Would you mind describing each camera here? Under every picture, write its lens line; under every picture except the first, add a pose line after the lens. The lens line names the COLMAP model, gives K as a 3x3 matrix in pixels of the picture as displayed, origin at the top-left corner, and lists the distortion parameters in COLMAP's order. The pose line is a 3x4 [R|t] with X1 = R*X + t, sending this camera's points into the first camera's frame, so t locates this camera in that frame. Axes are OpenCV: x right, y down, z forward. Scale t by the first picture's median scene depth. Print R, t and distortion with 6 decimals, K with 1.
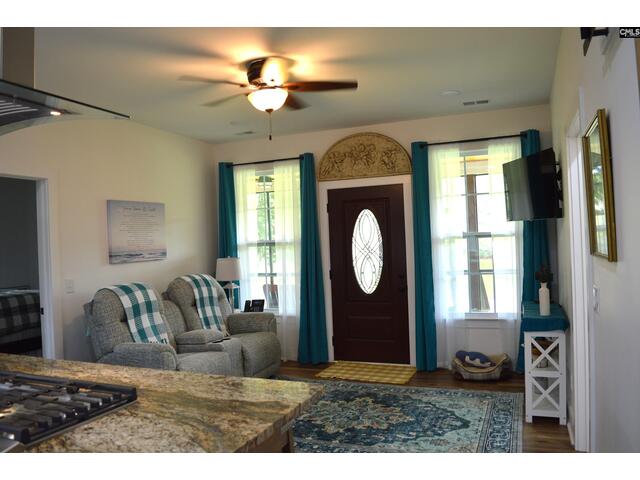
lens RADIAL K [[511.5, 0, 317.8], [0, 511.5, 240.2], [0, 0, 1]] dist [-0.086520, -0.007619]
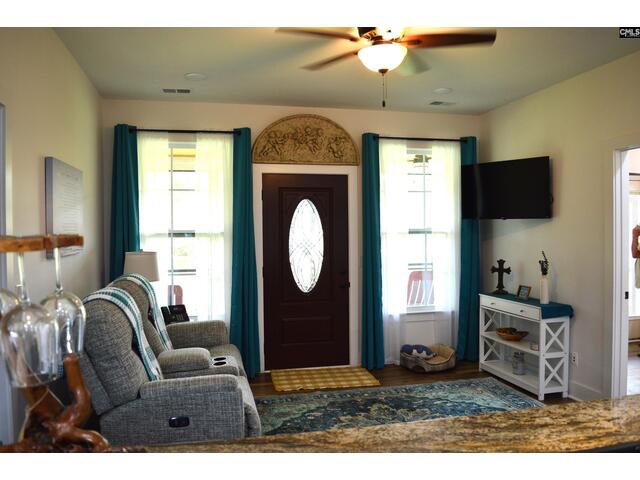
lens RADIAL K [[511.5, 0, 320.2], [0, 511.5, 238.6], [0, 0, 1]] dist [-0.086520, -0.007619]
pose [[0.811012, 0.023675, 0.584551, -0.451192], [-0.024264, 0.999682, -0.006824, 0.016240], [-0.584527, -0.008649, 0.811328, 0.272584]]
